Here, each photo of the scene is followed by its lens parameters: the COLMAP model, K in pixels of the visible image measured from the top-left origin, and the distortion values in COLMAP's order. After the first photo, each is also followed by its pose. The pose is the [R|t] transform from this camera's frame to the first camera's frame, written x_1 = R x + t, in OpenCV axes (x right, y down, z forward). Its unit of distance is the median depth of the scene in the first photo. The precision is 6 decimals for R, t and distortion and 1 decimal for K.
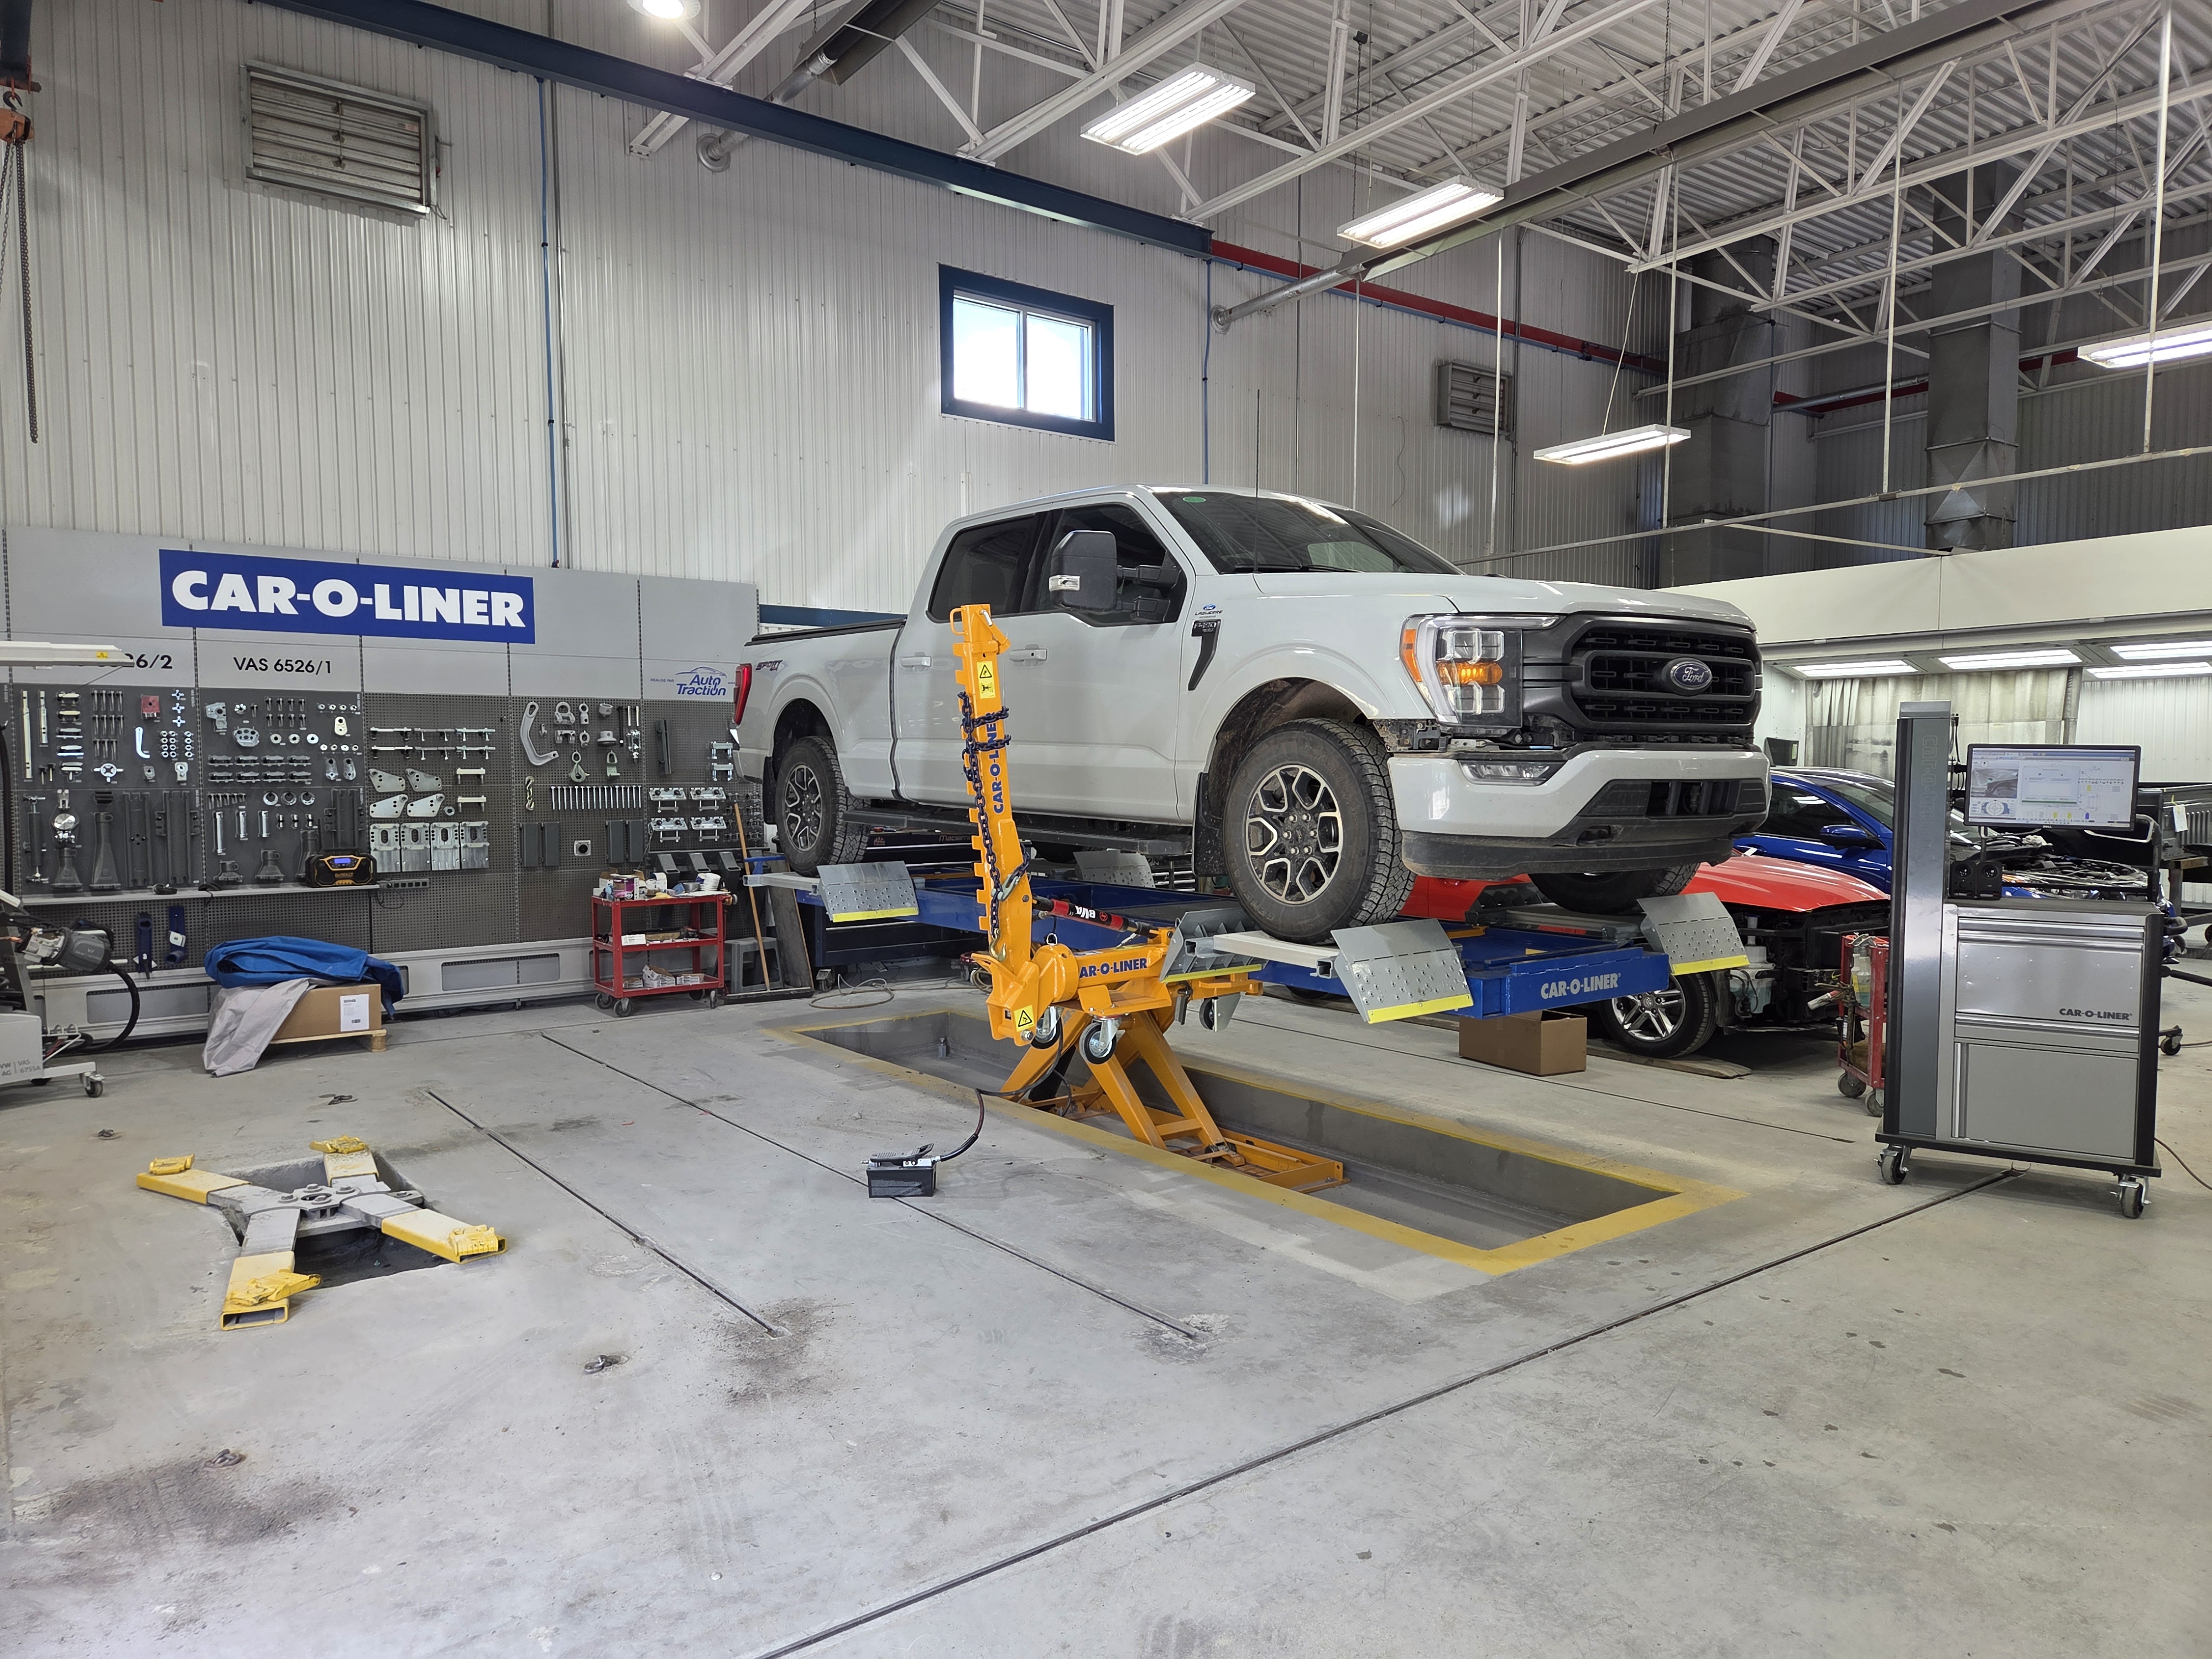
lens RADIAL K [[1490.1, 0, 1105.9], [0, 1490.1, 832.4], [0, 0, 1]] dist [0.069495, -0.037094]
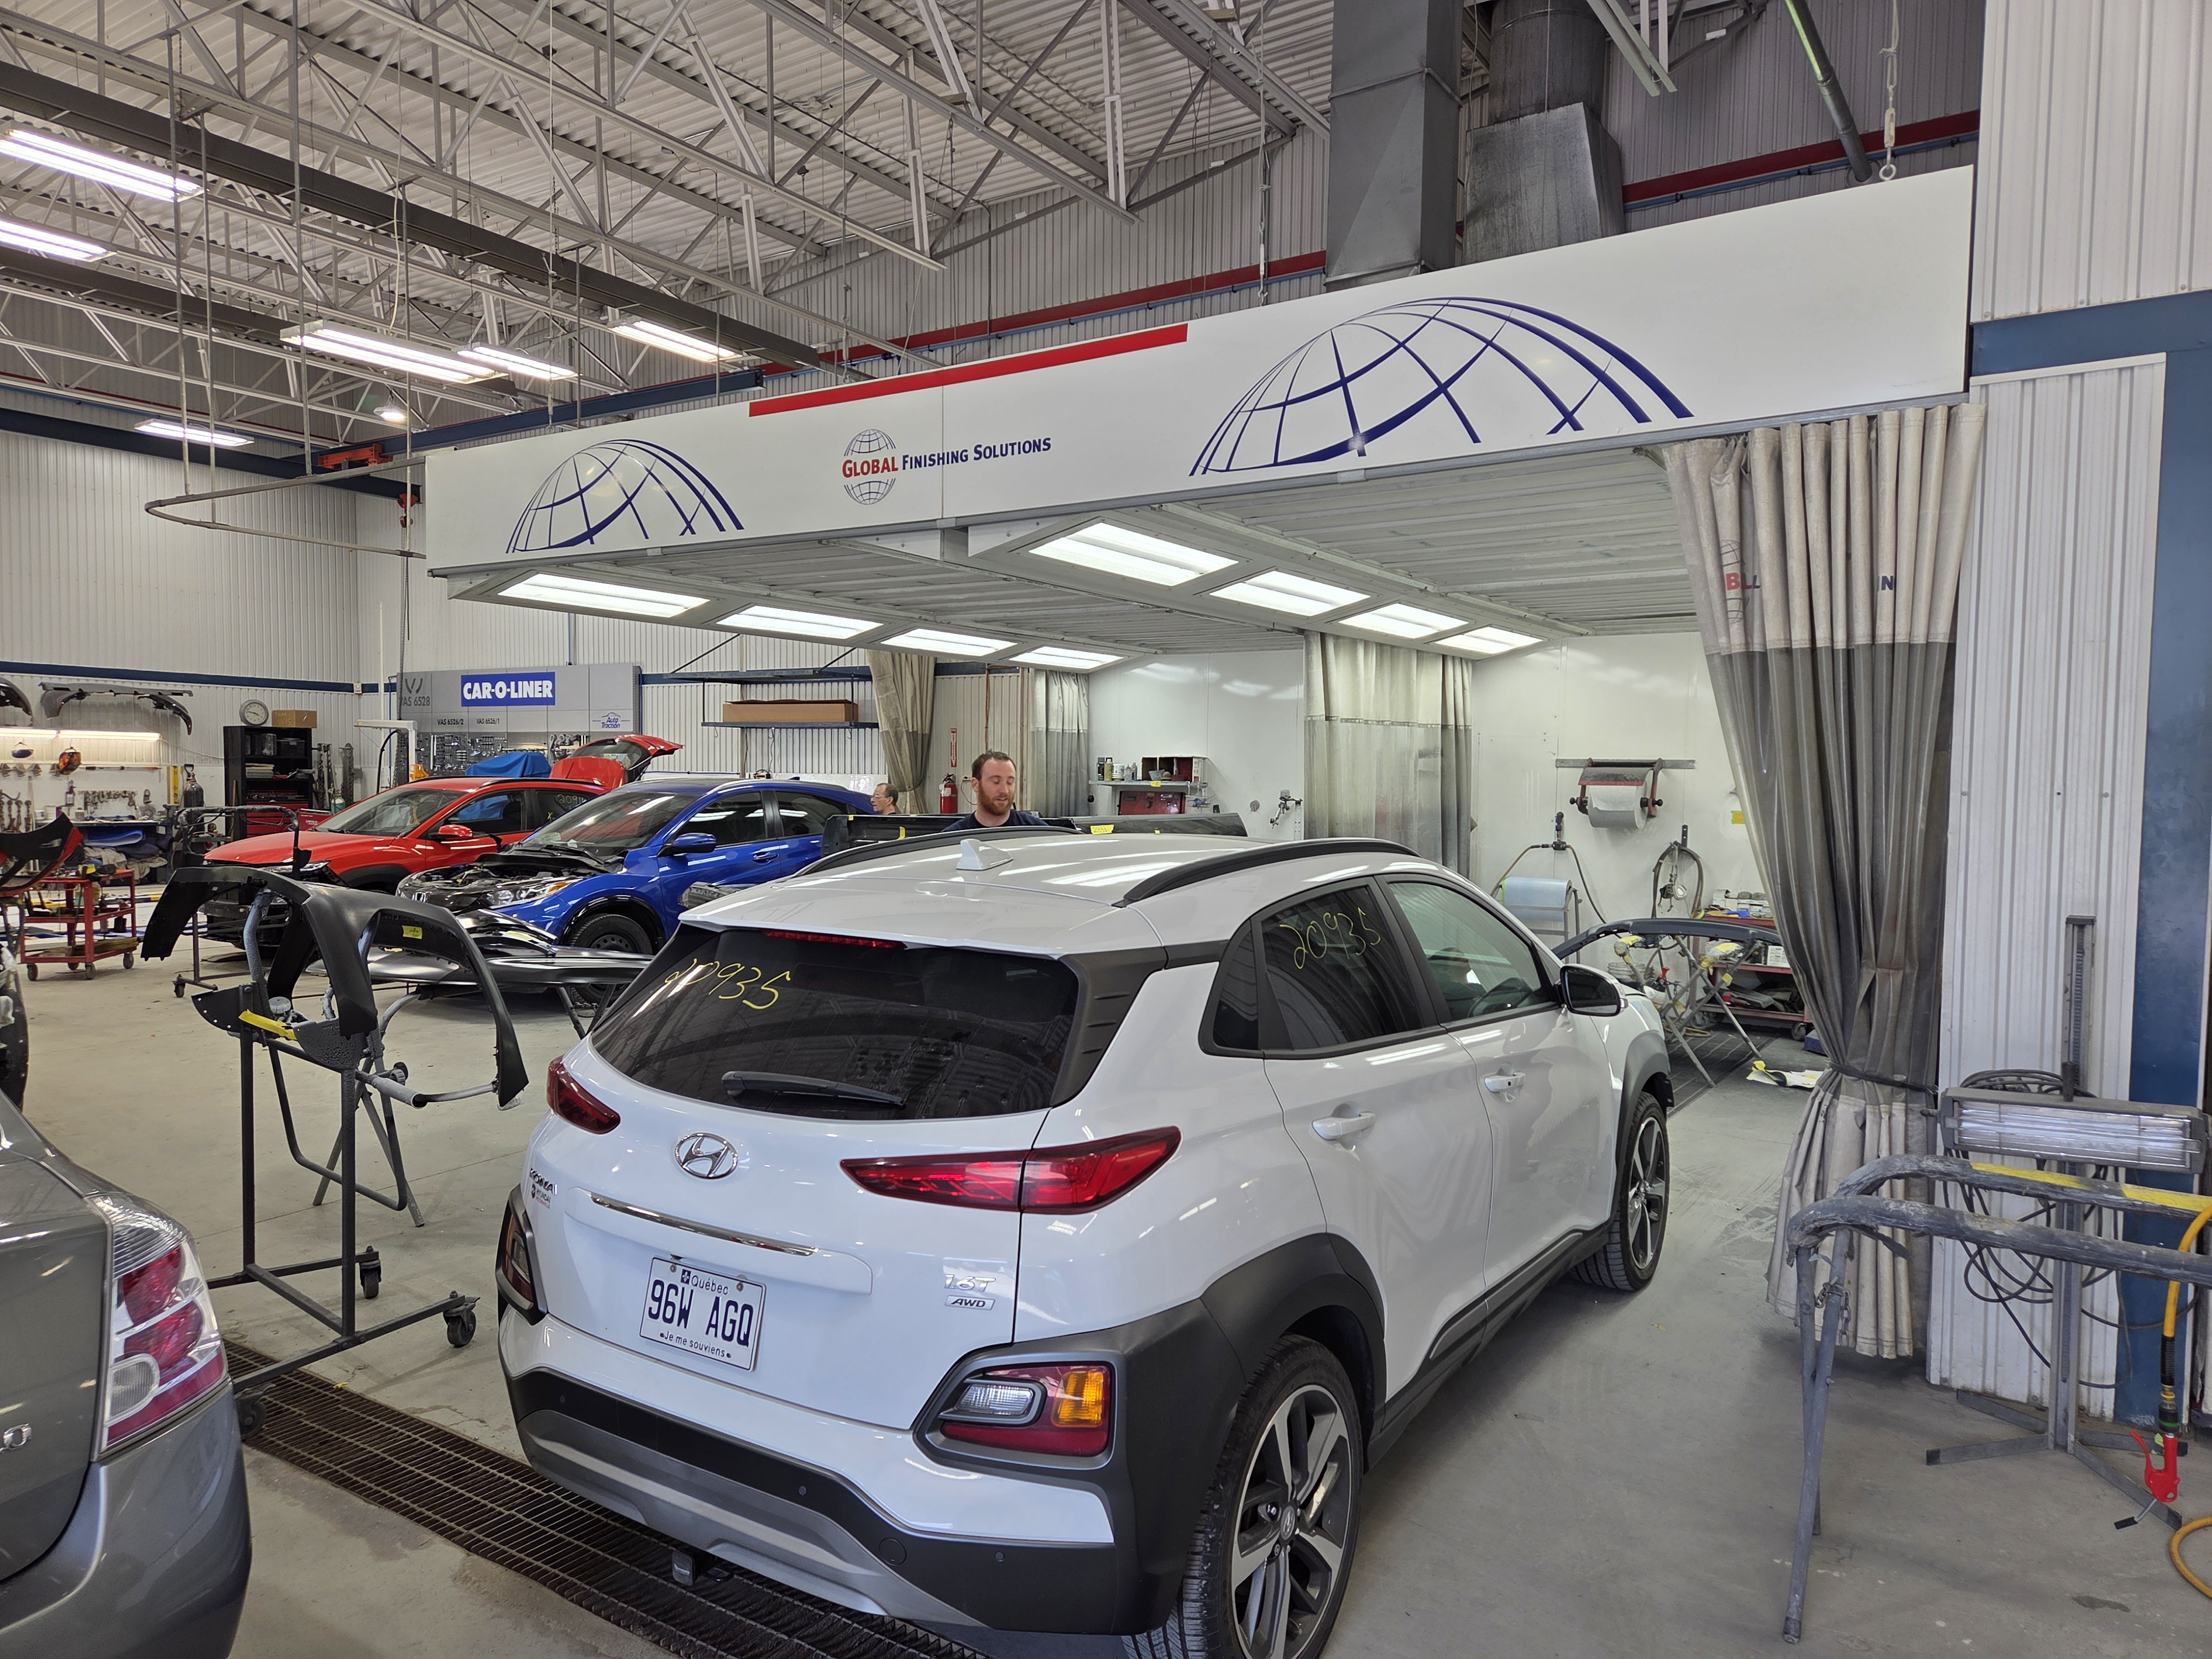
lens RADIAL K [[1490.1, 0, 1105.3], [0, 1490.1, 832.6], [0, 0, 1]] dist [0.069495, -0.037094]
pose [[0.327441, 0.046175, -0.943743, 1.820485], [-0.057539, 0.997926, 0.028863, -0.061302], [0.943118, 0.044851, 0.329418, 1.104825]]
